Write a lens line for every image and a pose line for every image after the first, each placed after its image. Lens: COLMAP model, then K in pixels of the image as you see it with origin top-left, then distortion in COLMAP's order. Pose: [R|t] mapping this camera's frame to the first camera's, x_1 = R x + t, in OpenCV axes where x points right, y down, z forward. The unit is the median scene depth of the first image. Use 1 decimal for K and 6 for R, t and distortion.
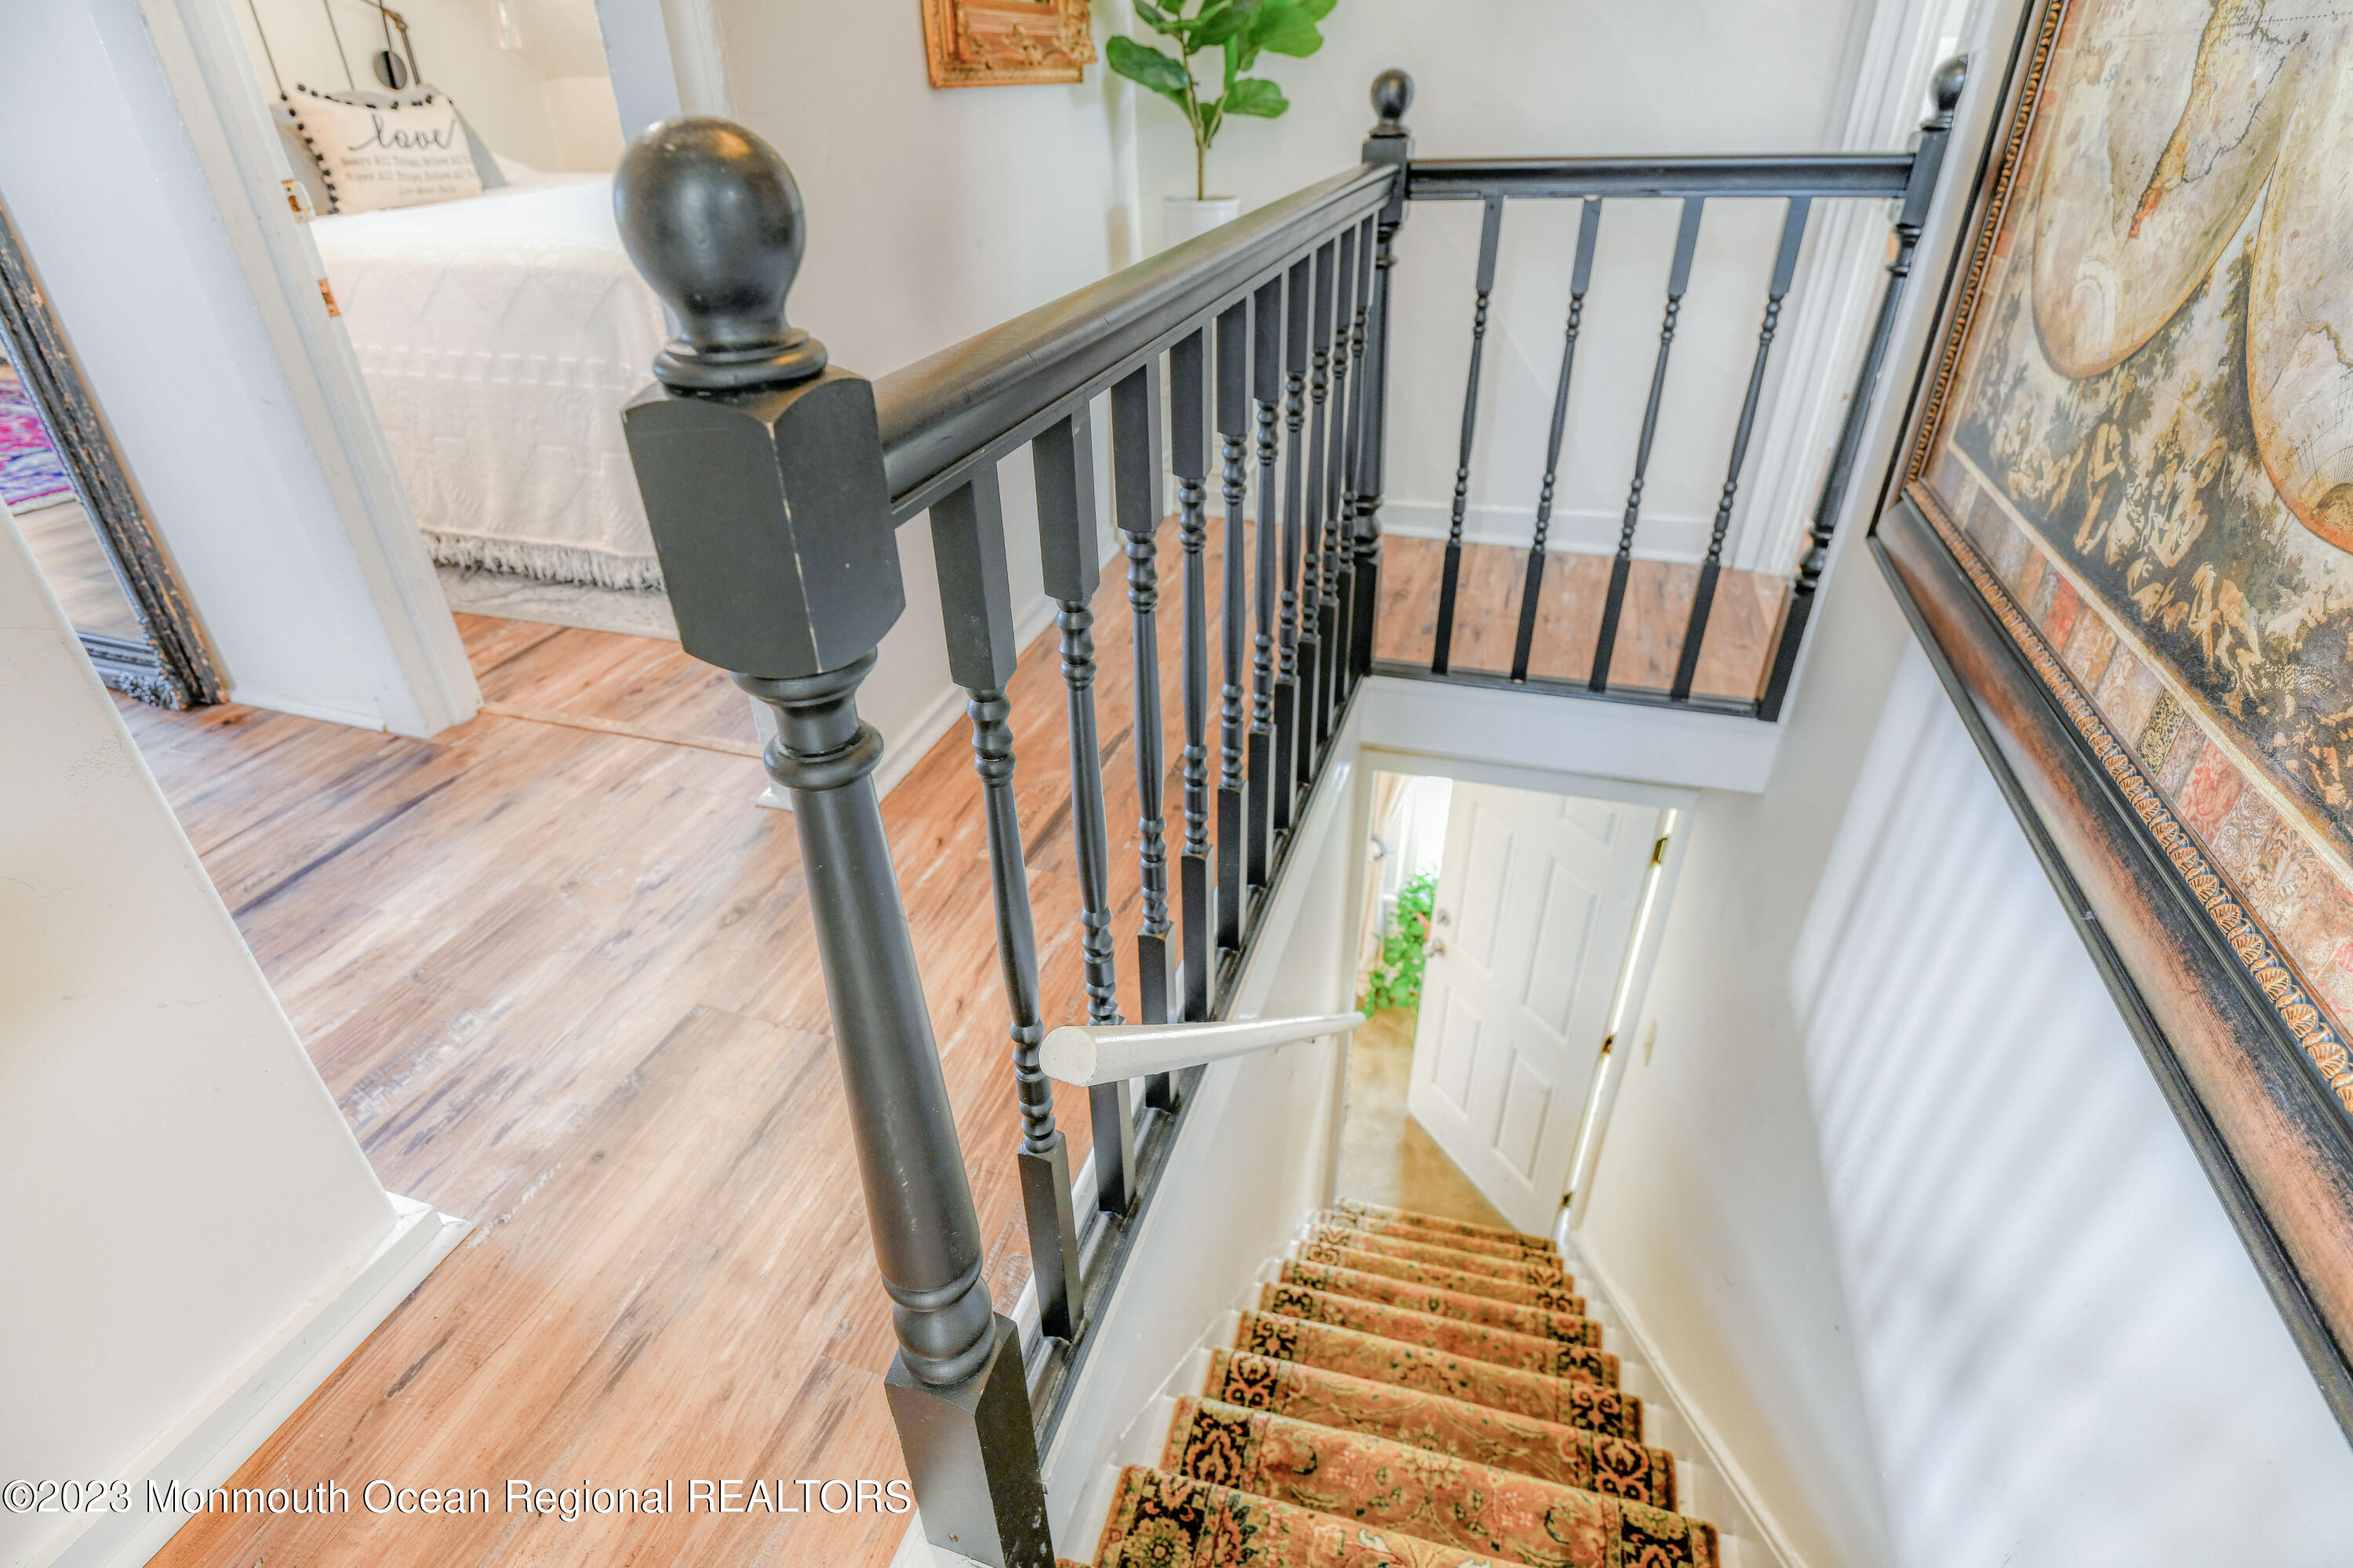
lens RADIAL K [[1135.7, 0, 1203.1], [0, 1135.7, 769.2], [0, 0, 1]] dist [-0.017271, -0.000499]
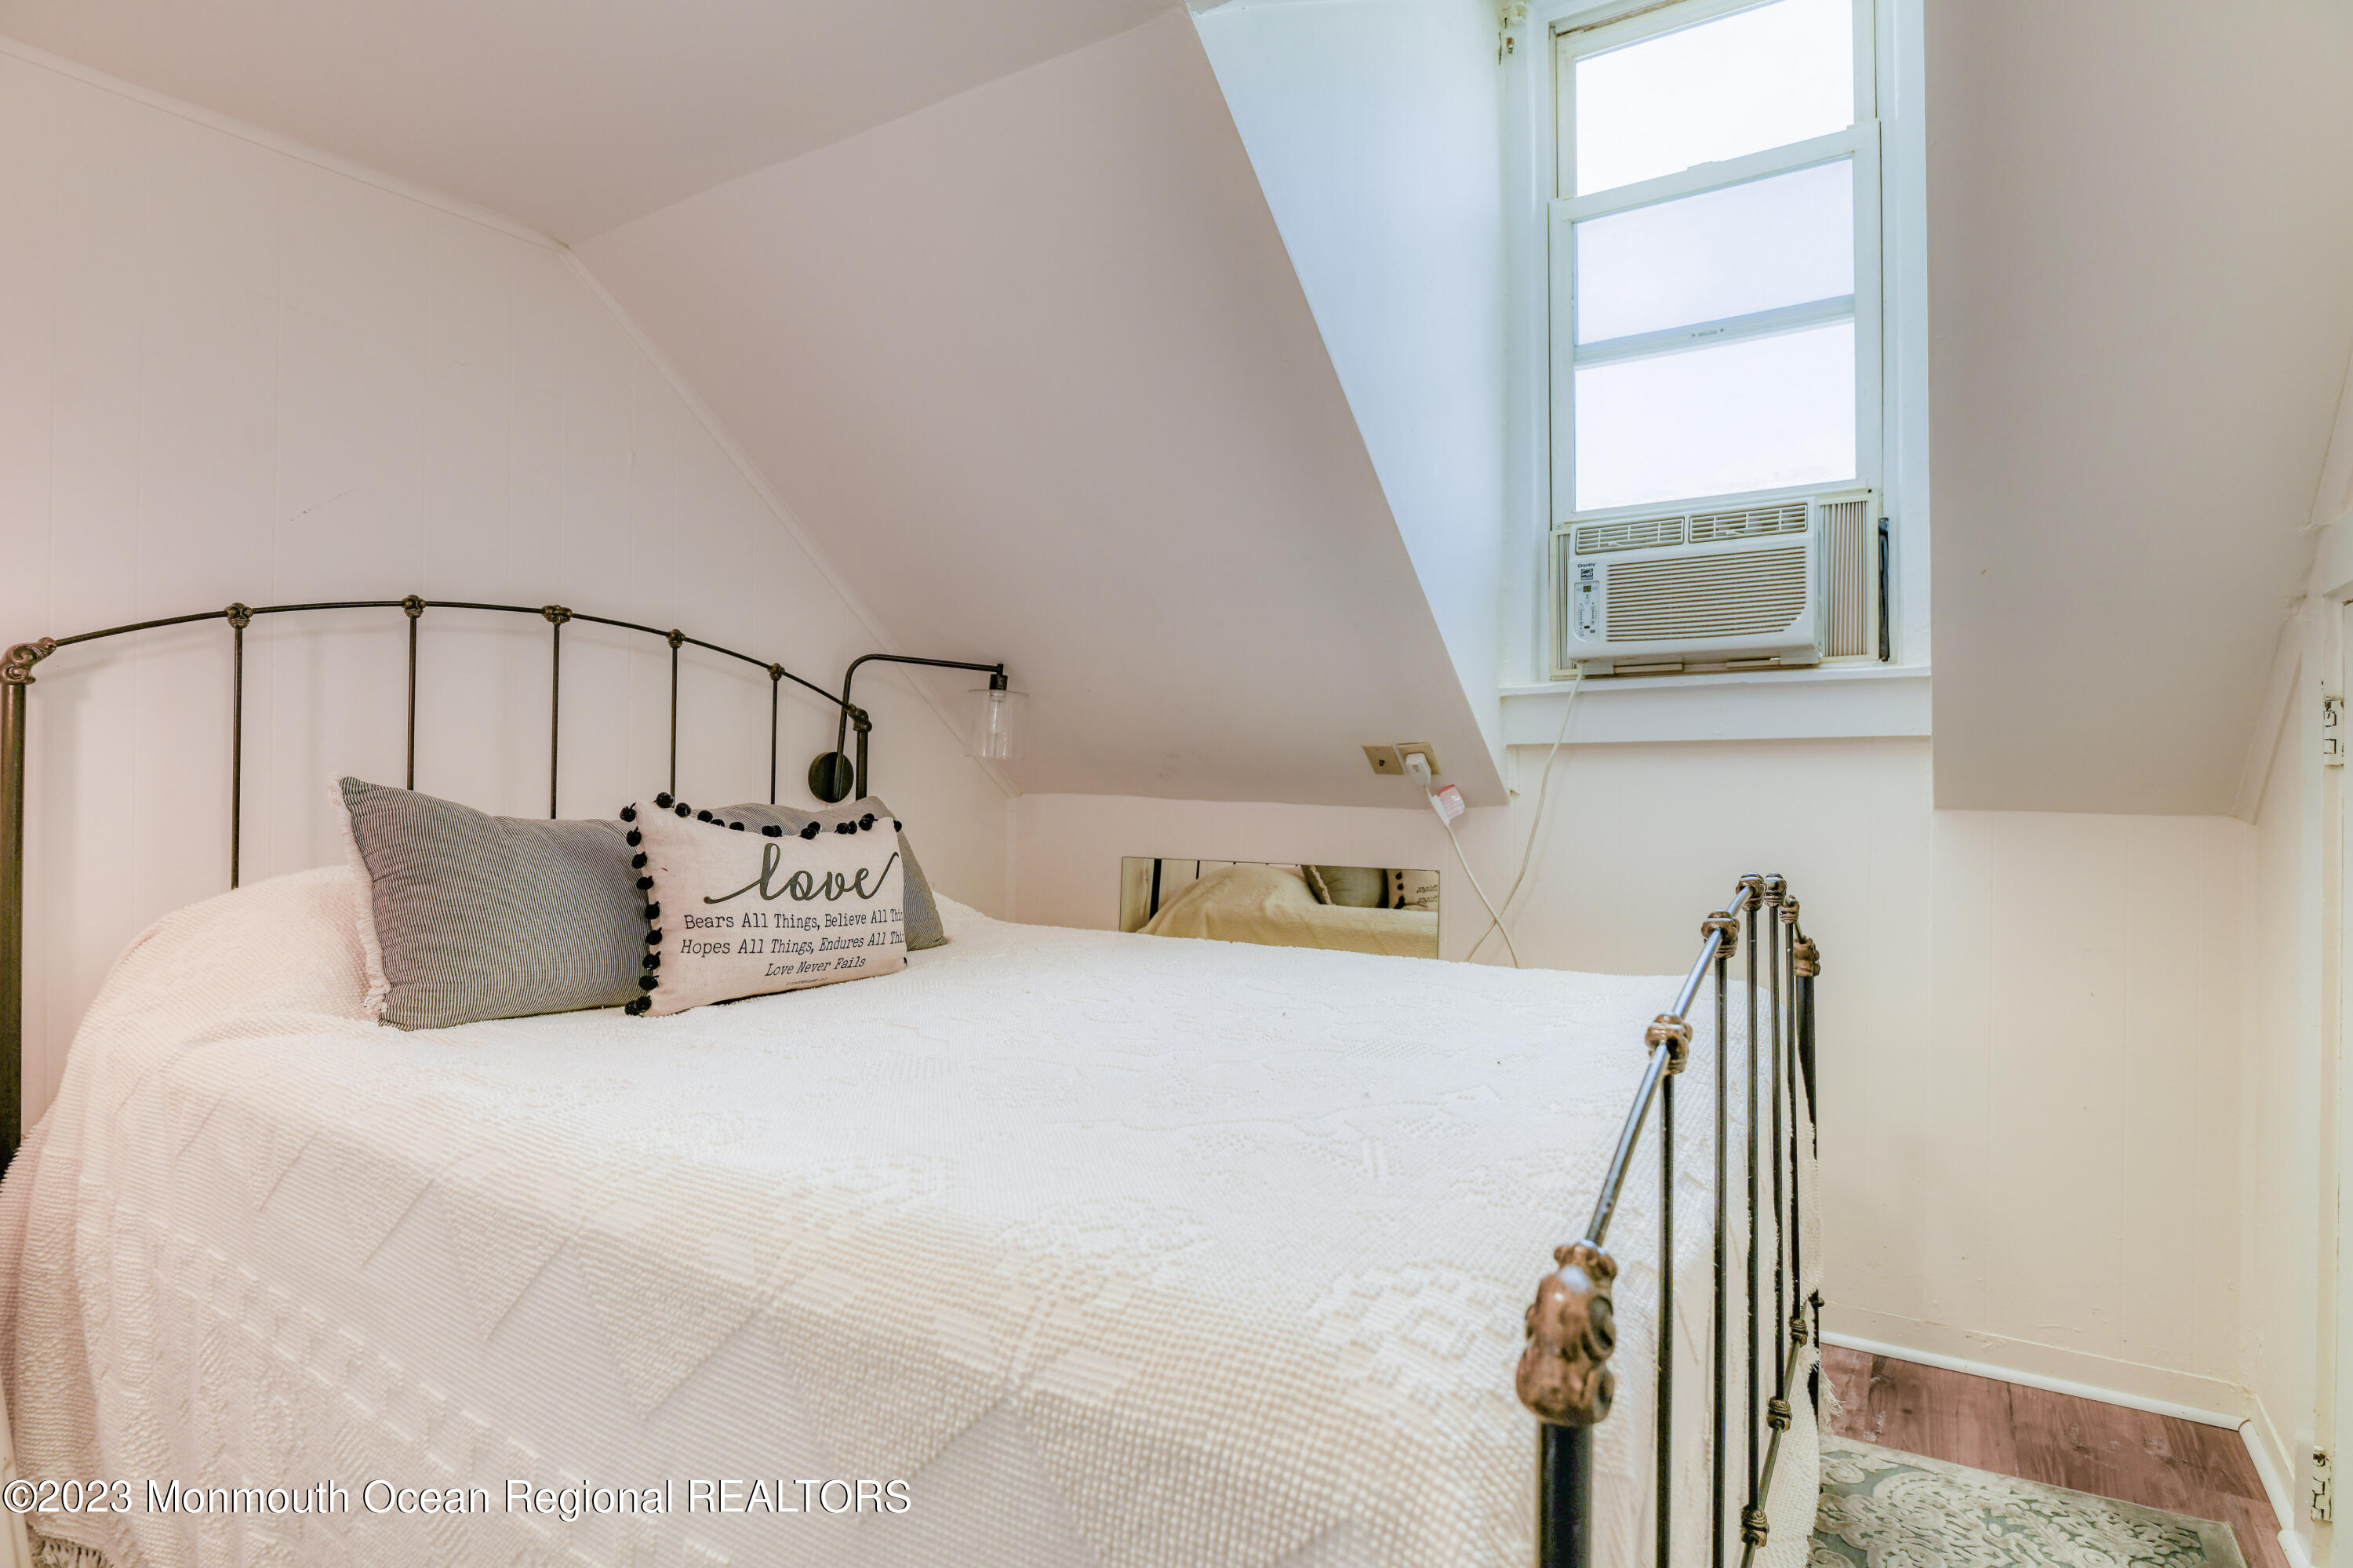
lens RADIAL K [[1135.7, 0, 1203.1], [0, 1135.7, 769.2], [0, 0, 1]] dist [-0.017271, -0.000499]
pose [[0.967947, 0.006835, -0.251062, -0.372671], [-0.142892, 0.837062, -0.528119, -0.333708], [0.206545, 0.547066, 0.811208, 0.539524]]
